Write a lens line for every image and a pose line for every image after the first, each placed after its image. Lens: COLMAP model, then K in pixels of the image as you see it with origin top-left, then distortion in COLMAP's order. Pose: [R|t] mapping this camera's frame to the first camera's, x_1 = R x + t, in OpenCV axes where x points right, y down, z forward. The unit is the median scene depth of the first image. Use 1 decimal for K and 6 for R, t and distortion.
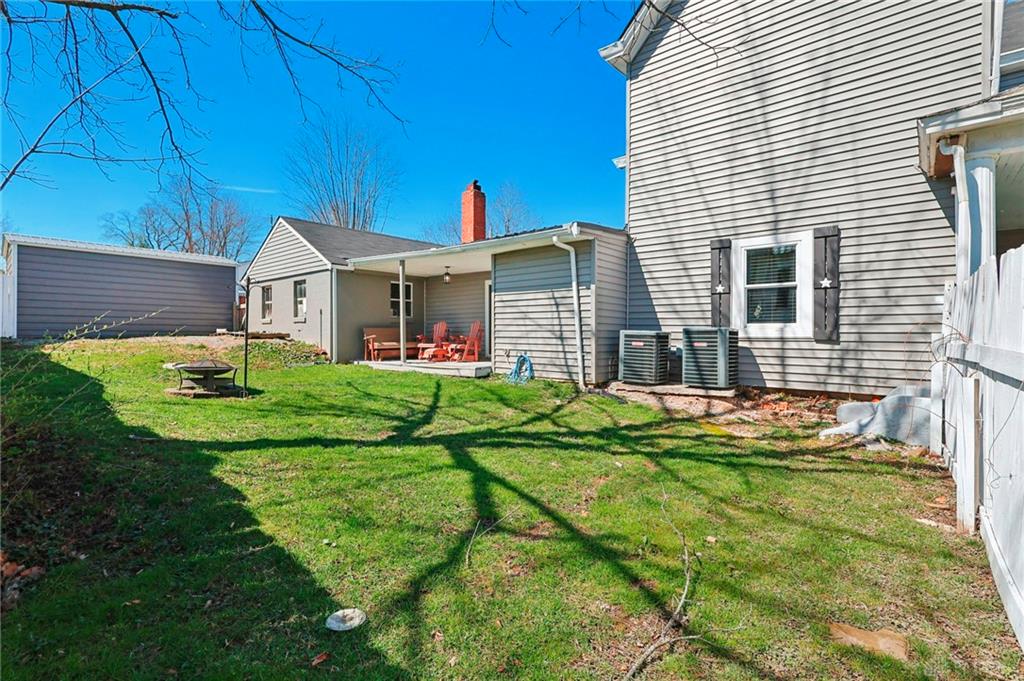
lens RADIAL K [[476.6, 0, 513.4], [0, 476.6, 333.3], [0, 0, 1]] dist [0.000264, 0.001235]
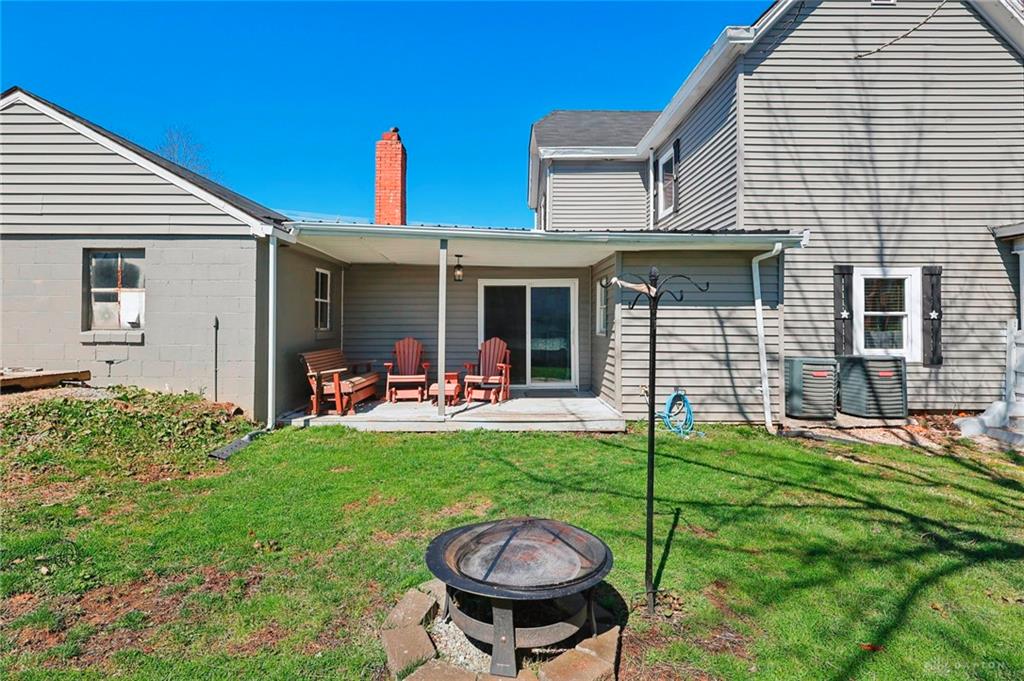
lens RADIAL K [[476.6, 0, 465.6], [0, 476.6, 318.3], [0, 0, 1]] dist [0.000264, 0.001235]
pose [[0.755055, 0.011056, 0.655568, -0.753479], [-0.002249, 0.999896, -0.014272, -0.062213], [-0.655658, 0.009302, 0.755001, 0.692268]]
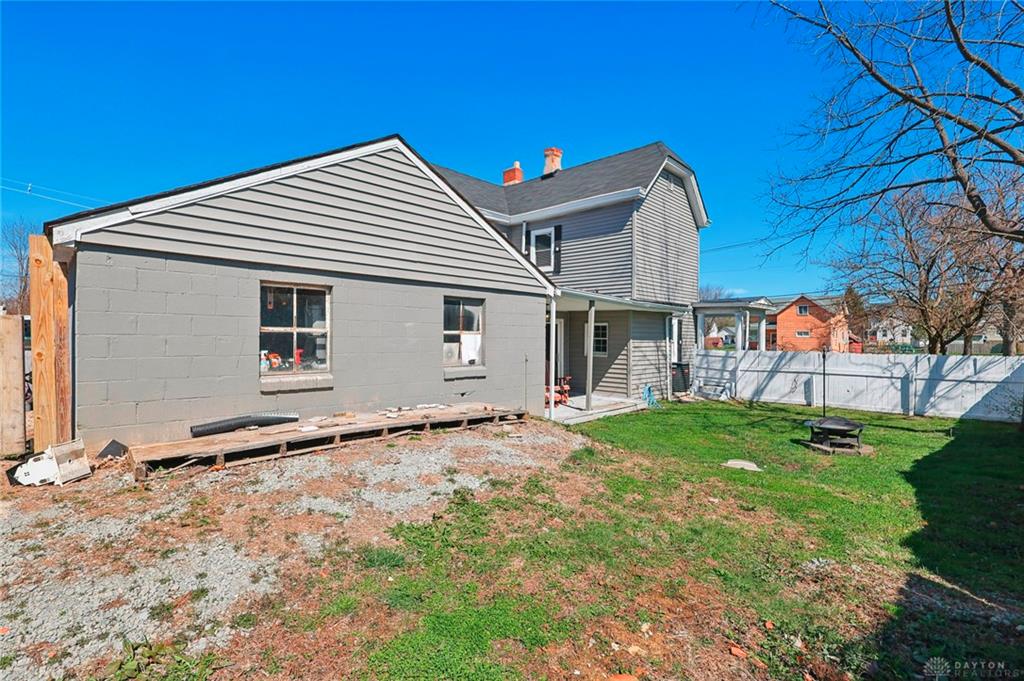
lens RADIAL K [[476.6, 0, 503.8], [0, 476.6, 341.4], [0, 0, 1]] dist [0.000264, 0.001235]
pose [[0.054423, -0.011635, 0.998450, -1.481672], [-0.005888, 0.999911, 0.011973, -0.106658], [-0.998501, -0.006531, 0.054350, 1.422505]]
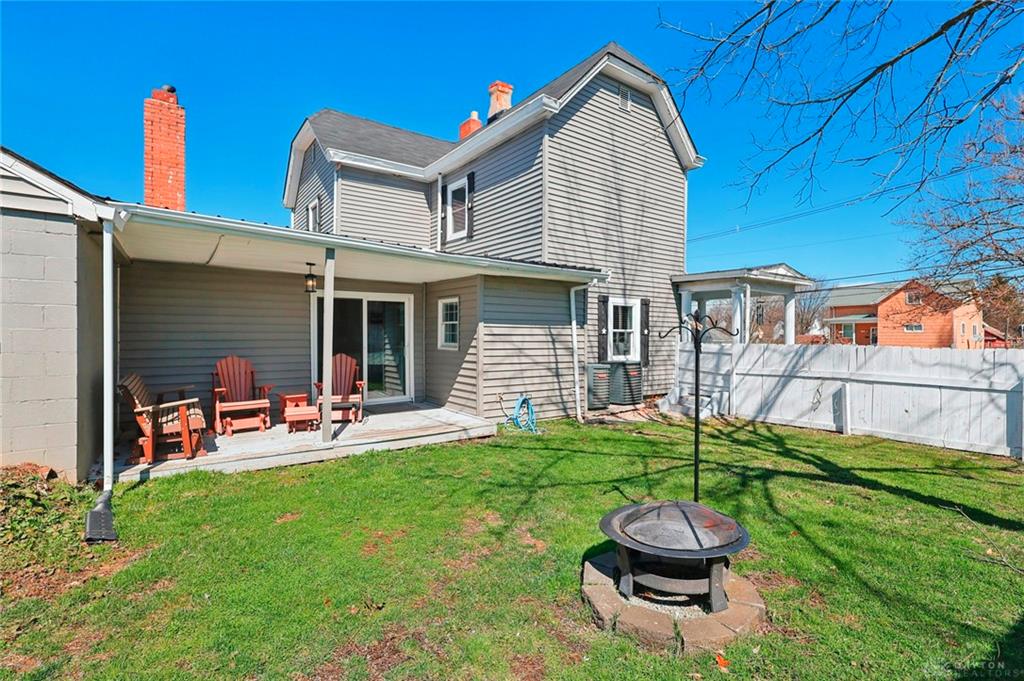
lens RADIAL K [[476.6, 0, 506.4], [0, 476.6, 339.3], [0, 0, 1]] dist [0.000264, 0.001235]
pose [[0.233539, -0.007756, 0.972316, -0.889177], [-0.003190, 0.999957, 0.008743, -0.073751], [-0.972342, -0.005144, 0.233505, 0.871478]]
